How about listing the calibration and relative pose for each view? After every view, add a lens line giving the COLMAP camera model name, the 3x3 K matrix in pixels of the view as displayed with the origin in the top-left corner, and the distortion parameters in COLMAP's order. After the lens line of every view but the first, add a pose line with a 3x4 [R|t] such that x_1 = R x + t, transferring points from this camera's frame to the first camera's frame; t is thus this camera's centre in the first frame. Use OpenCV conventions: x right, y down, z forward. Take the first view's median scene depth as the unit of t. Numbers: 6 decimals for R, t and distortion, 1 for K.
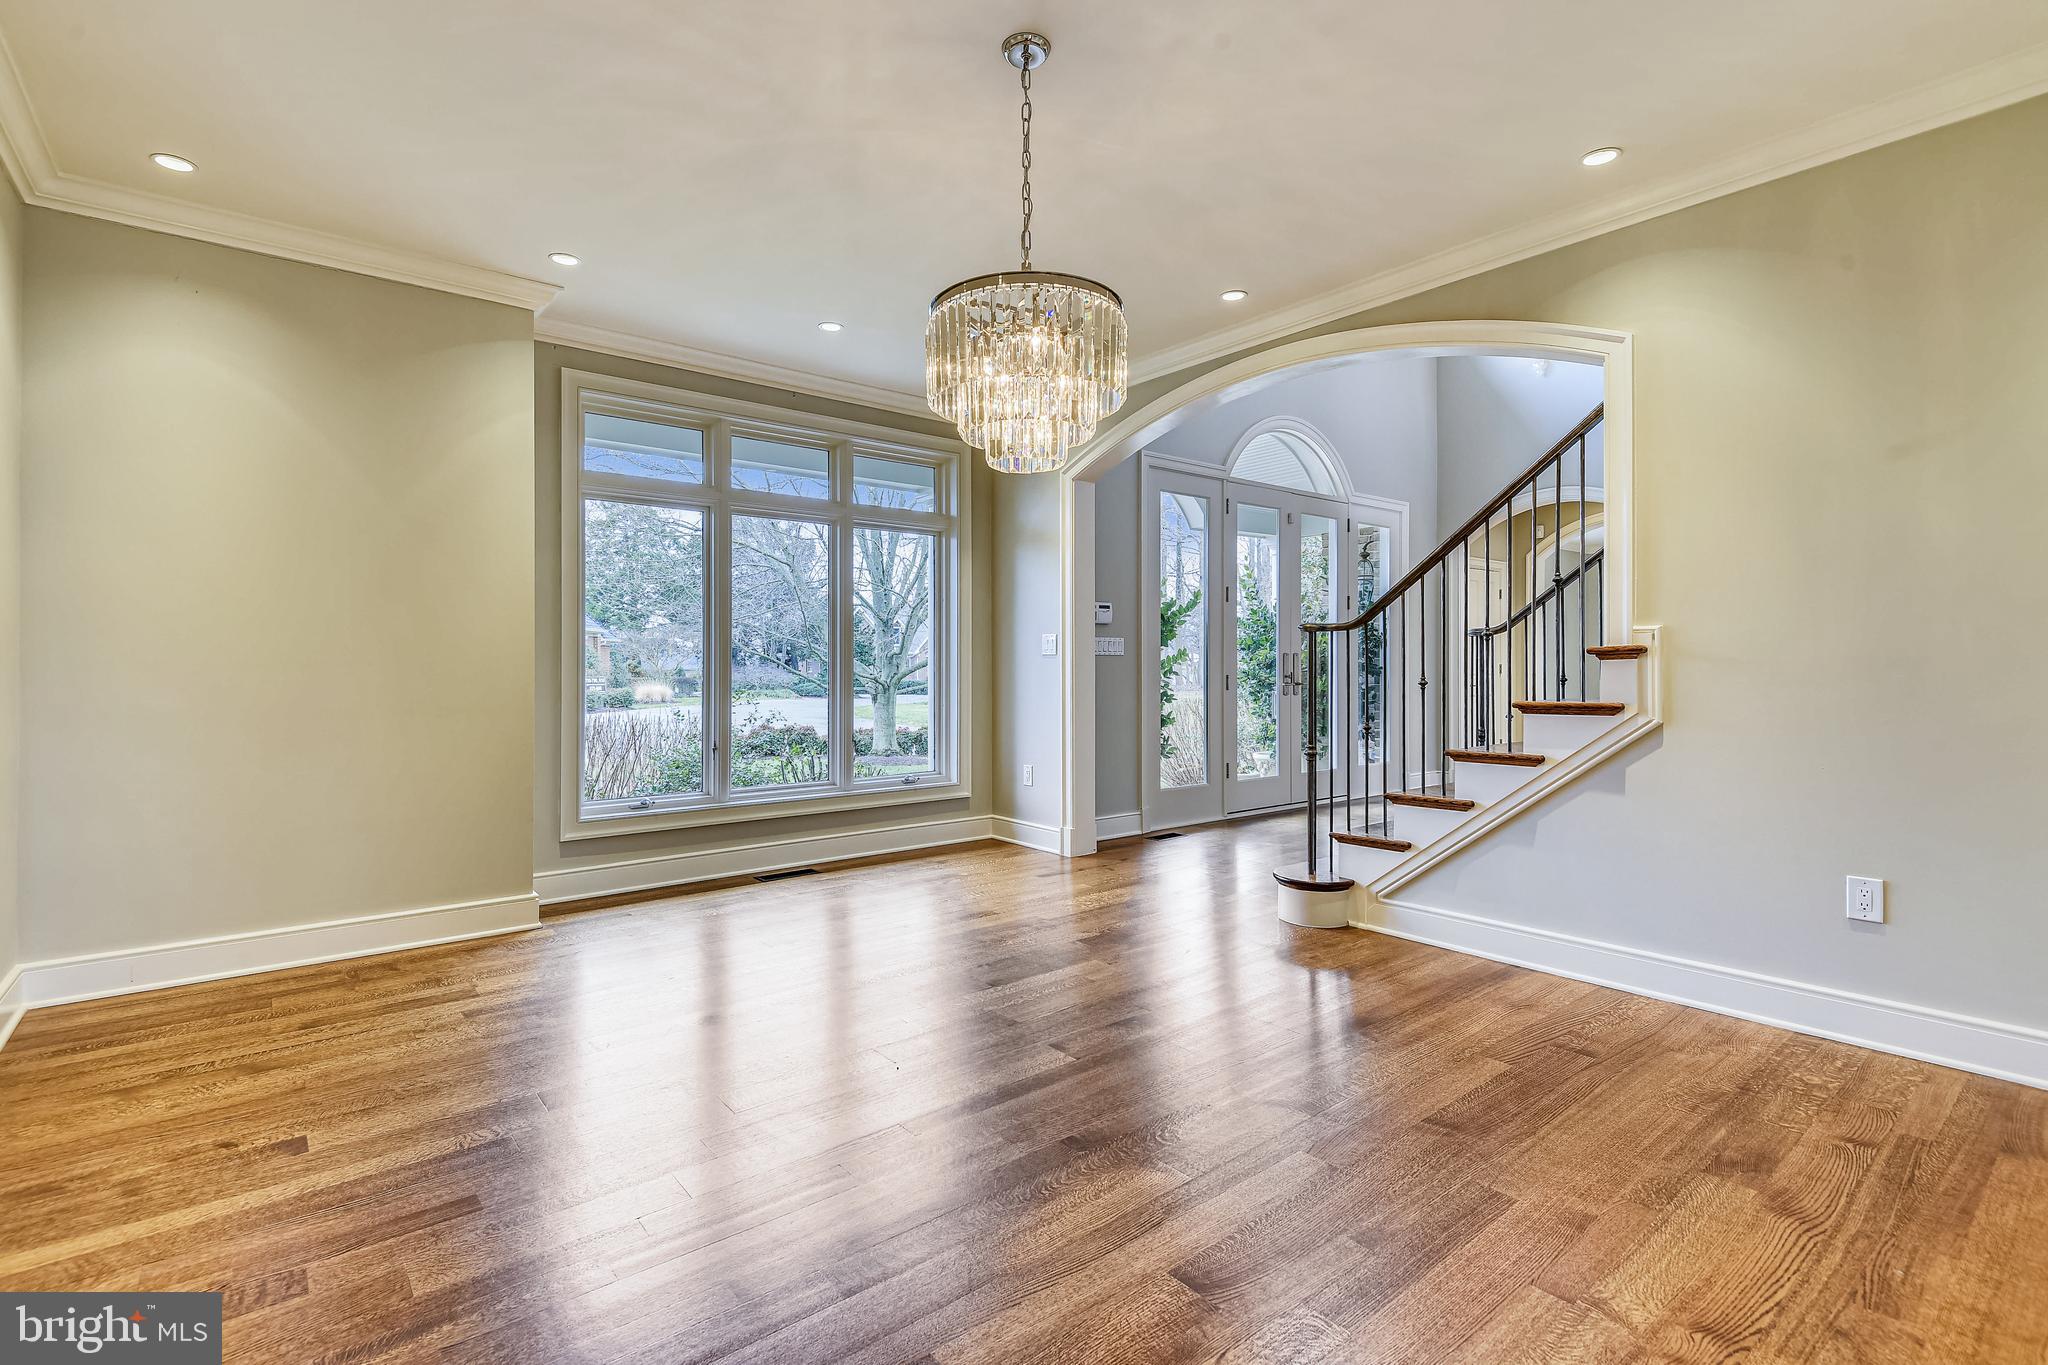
lens RADIAL K [[951.1, 0, 1008.5], [0, 951.1, 653.6], [0, 0, 1]] dist [0.000994, -0.000564]
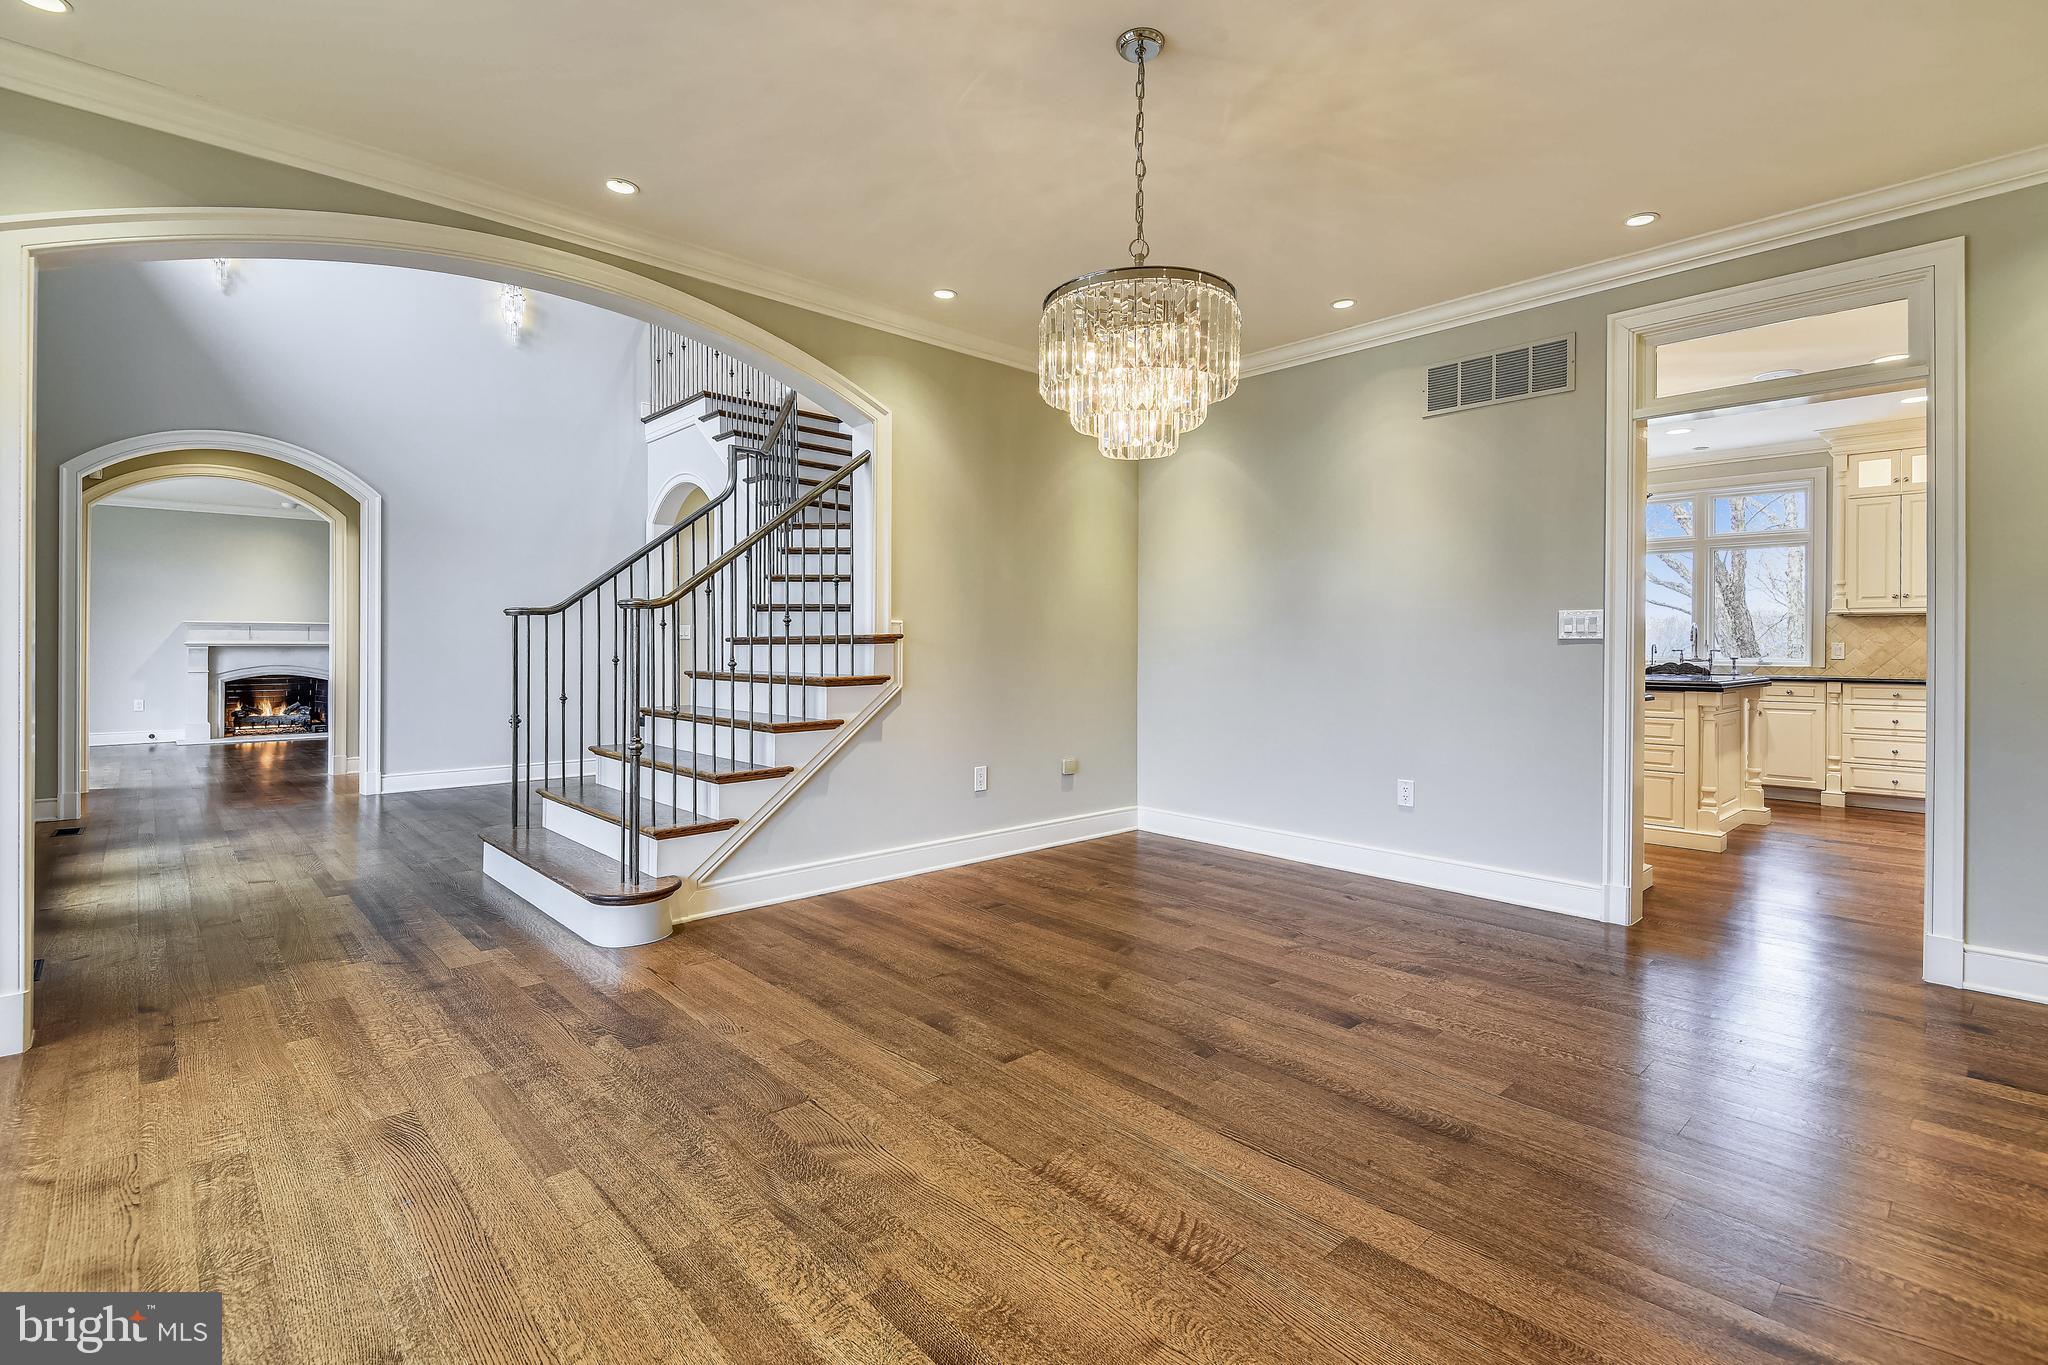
lens RADIAL K [[951.1, 0, 1008.5], [0, 951.1, 653.6], [0, 0, 1]] dist [0.000994, -0.000564]
pose [[-0.090334, -0.005339, 0.995897, -0.749092], [-0.016787, 0.999852, 0.003837, 0.011693], [-0.995770, -0.016372, -0.090410, 0.940632]]
